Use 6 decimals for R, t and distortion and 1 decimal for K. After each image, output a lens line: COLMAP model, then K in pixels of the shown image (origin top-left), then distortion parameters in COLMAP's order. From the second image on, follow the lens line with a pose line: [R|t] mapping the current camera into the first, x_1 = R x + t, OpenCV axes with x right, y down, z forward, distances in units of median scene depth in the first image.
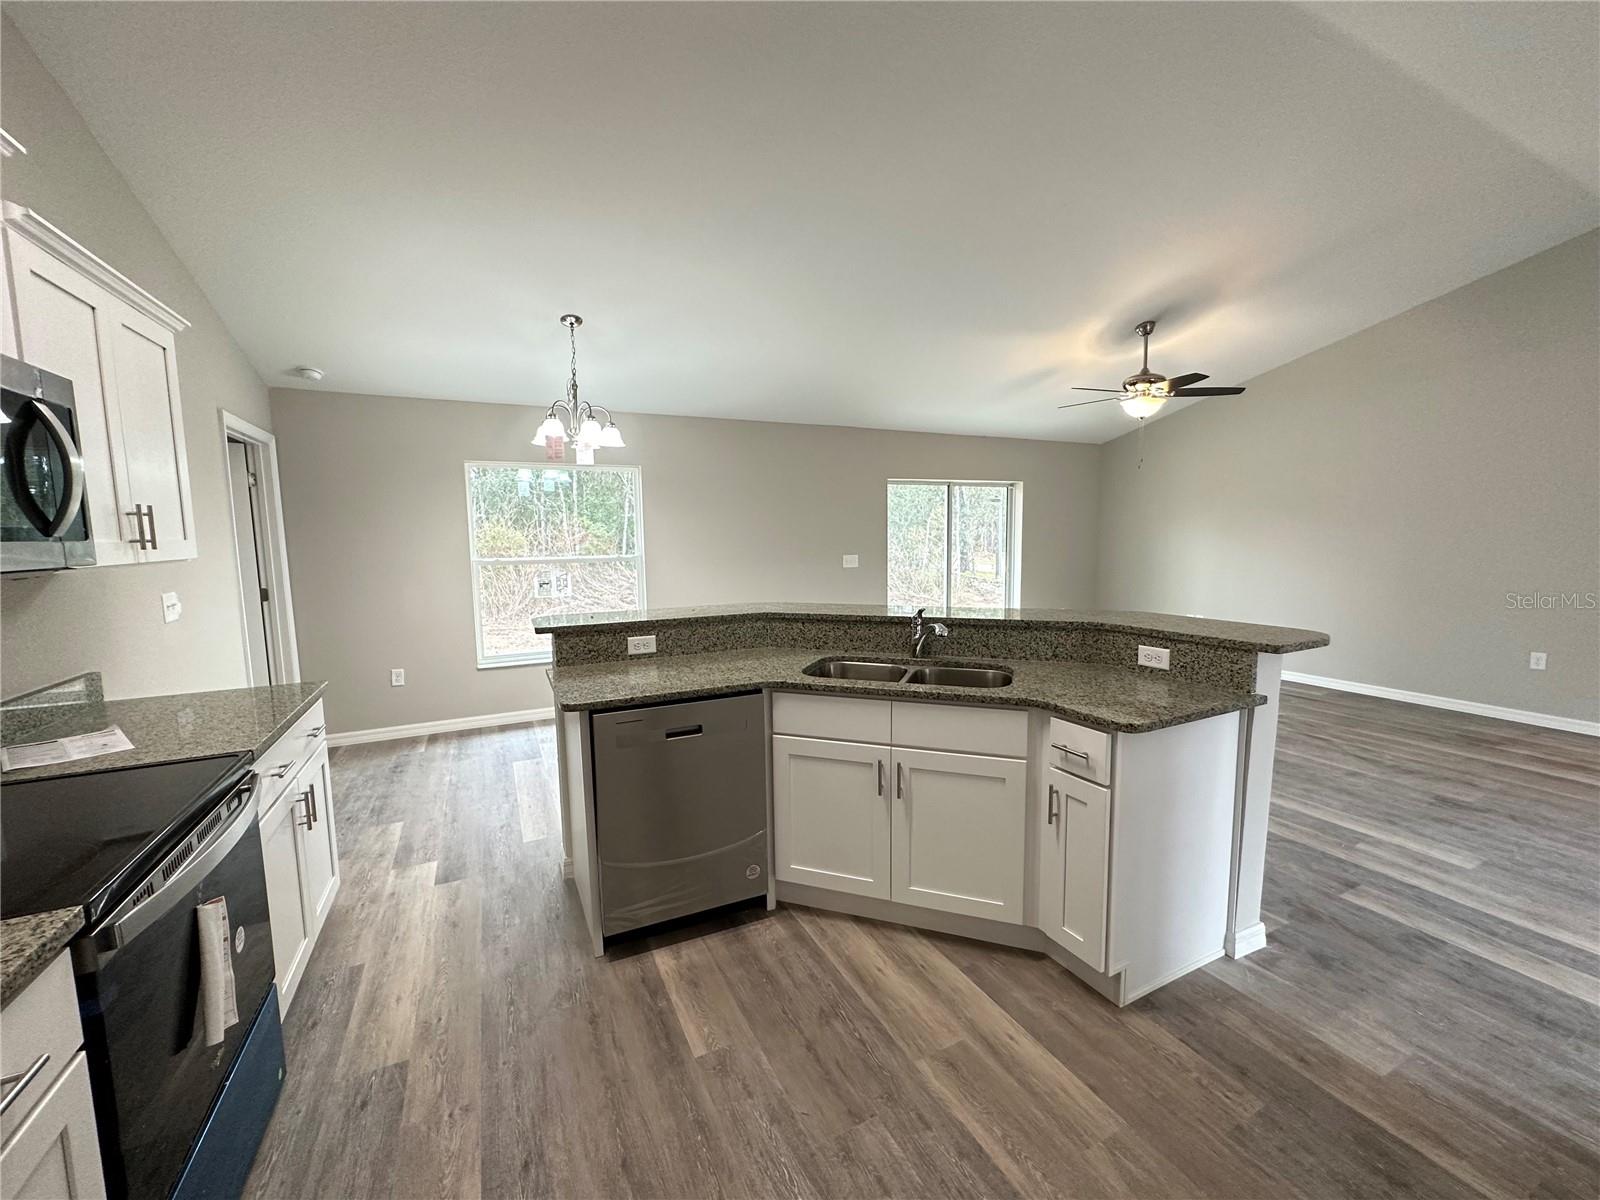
lens RADIAL K [[637.4, 0, 789.8], [0, 637.4, 597.5], [0, 0, 1]] dist [-0.001066, -0.000146]
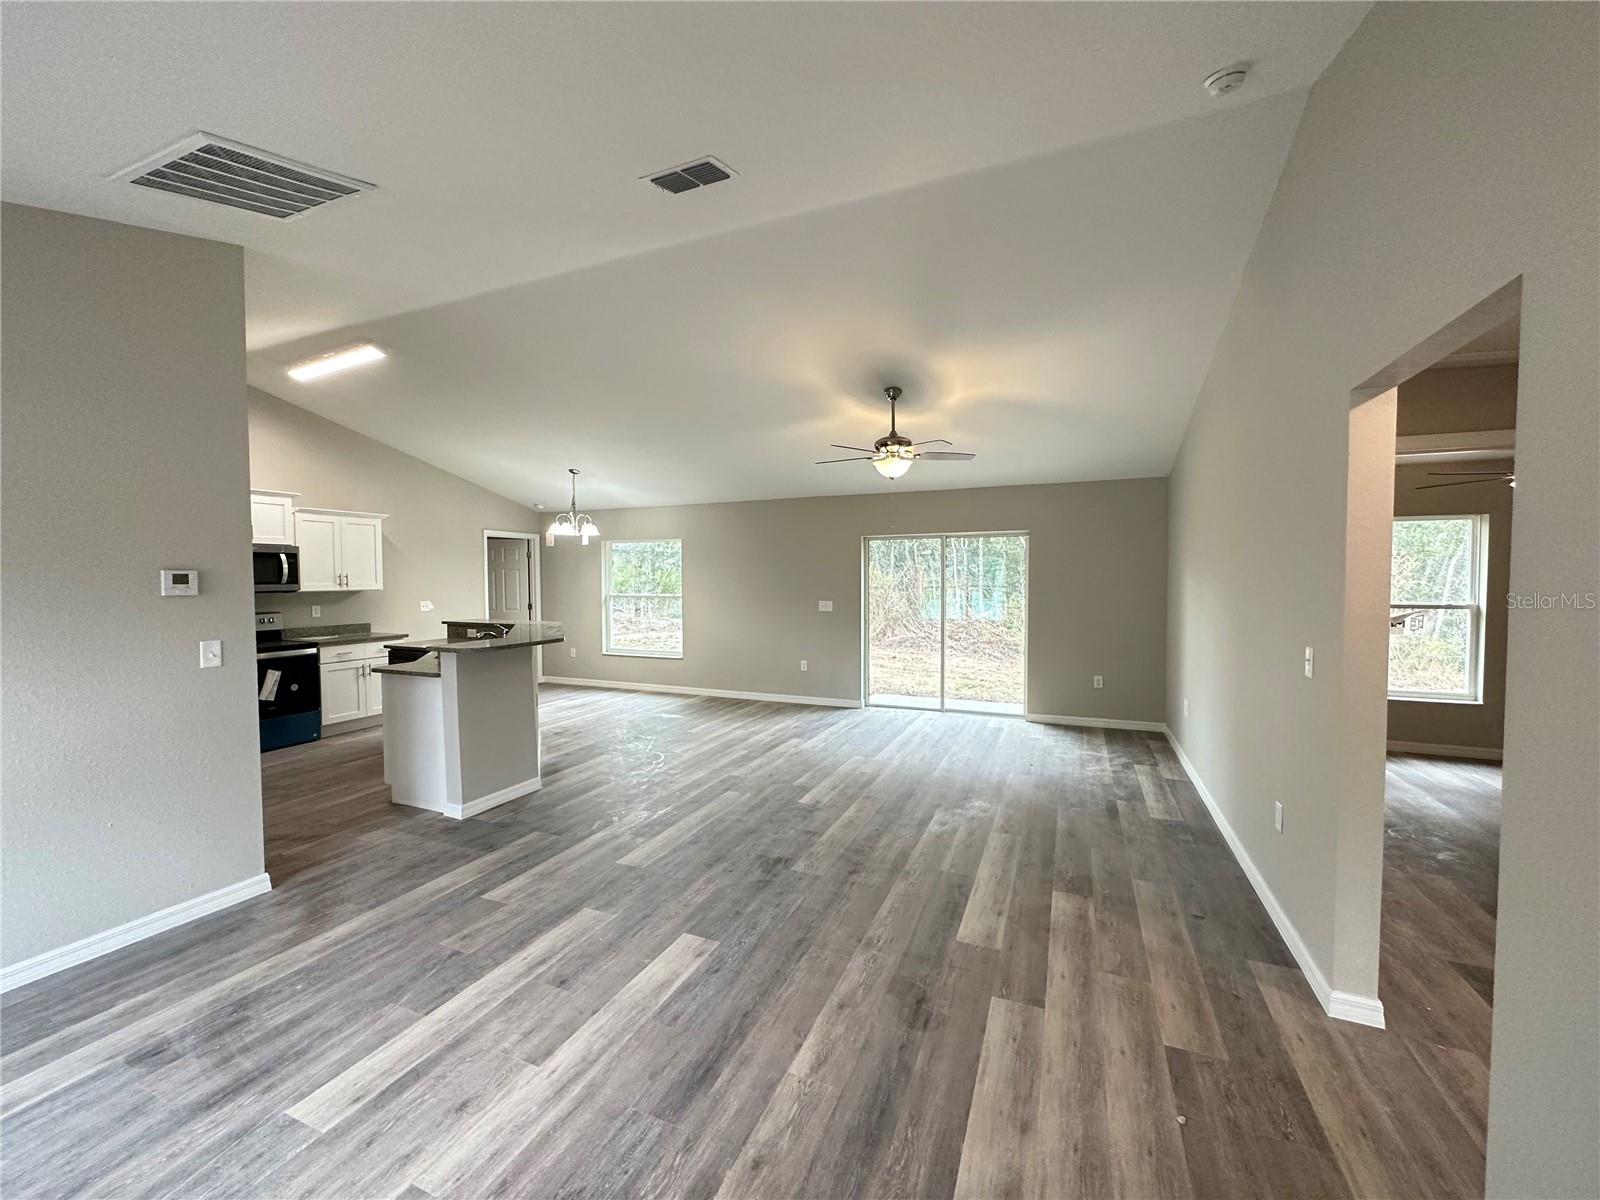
lens RADIAL K [[638.5, 0, 800.0], [0, 638.5, 600.0], [0, 0, 1]] dist [-0.005251, -0.000157]
pose [[0.655556, 0.041364, -0.754013, 2.091931], [-0.084025, 0.996294, -0.018398, -0.091291], [0.750457, 0.075417, 0.656602, 0.379703]]
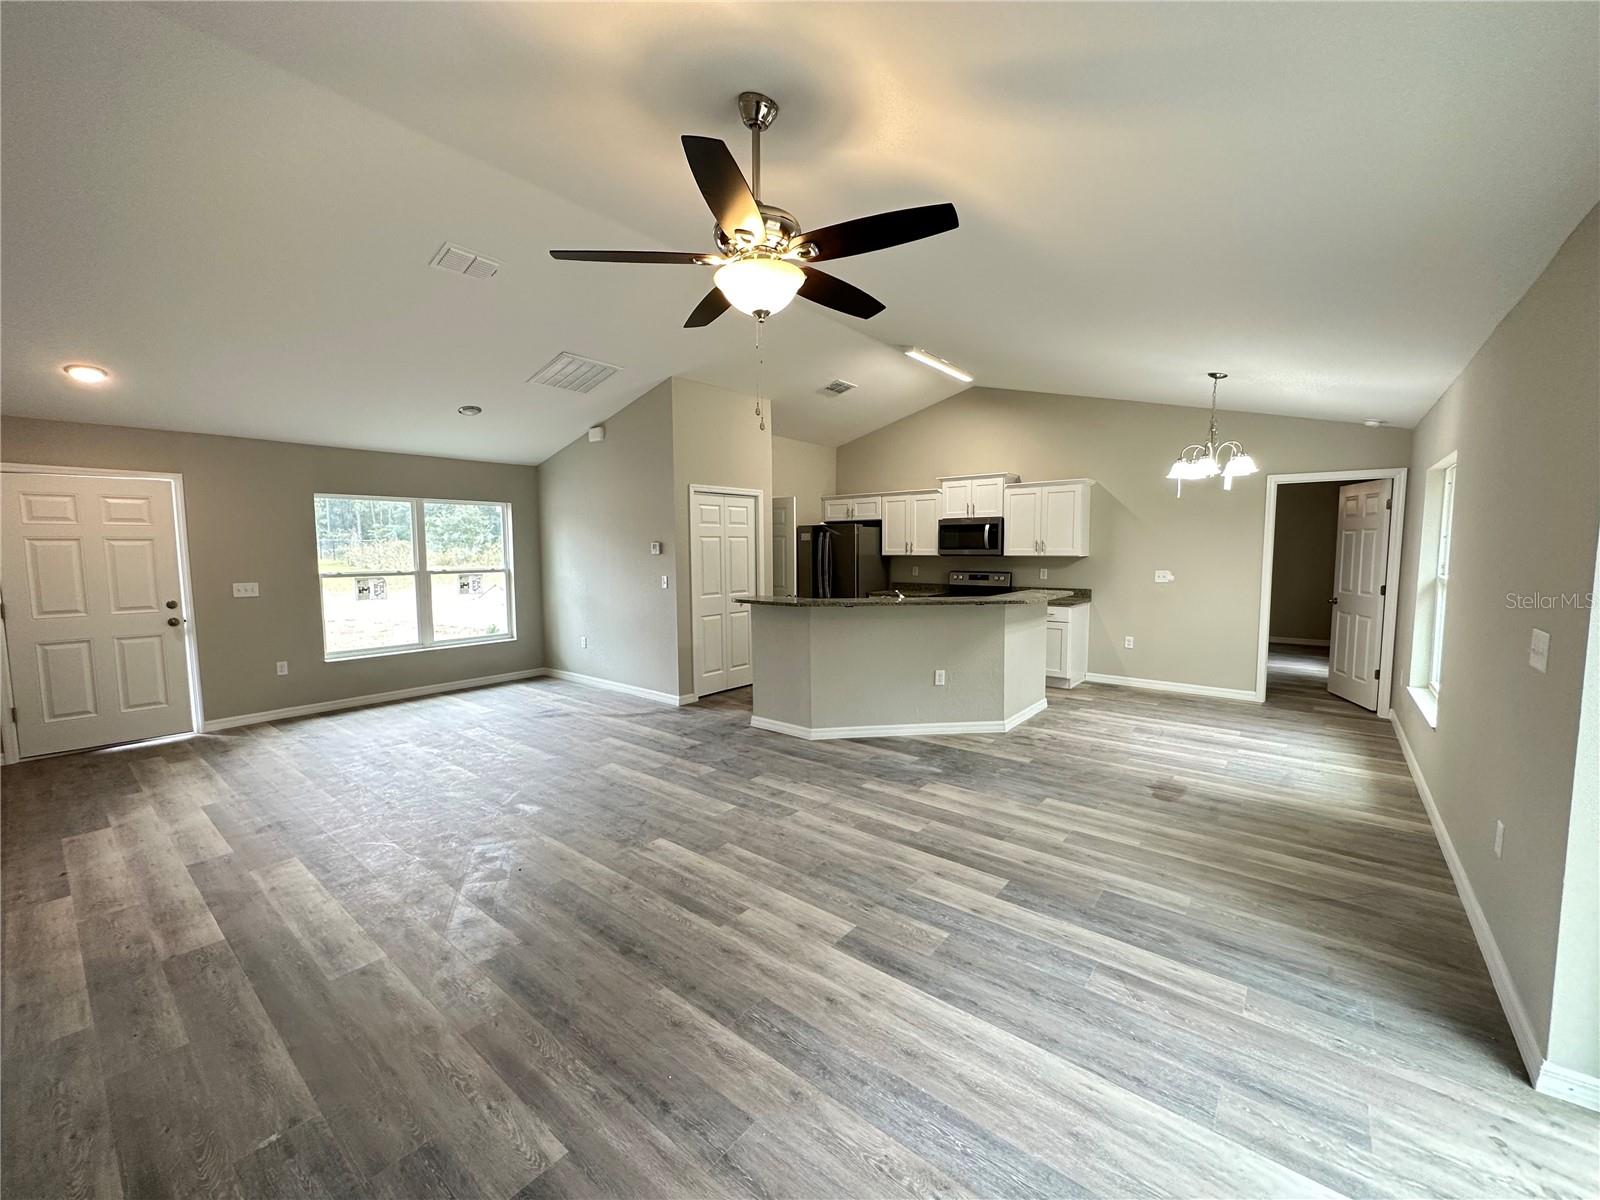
lens RADIAL K [[638.5, 0, 800.0], [0, 638.5, 600.0], [0, 0, 1]] dist [-0.005251, -0.000157]
pose [[-0.905324, 0.056654, -0.420927, 1.218708], [-0.023617, 0.982815, 0.183076, -0.287611], [0.424065, 0.175684, -0.888428, 2.441280]]
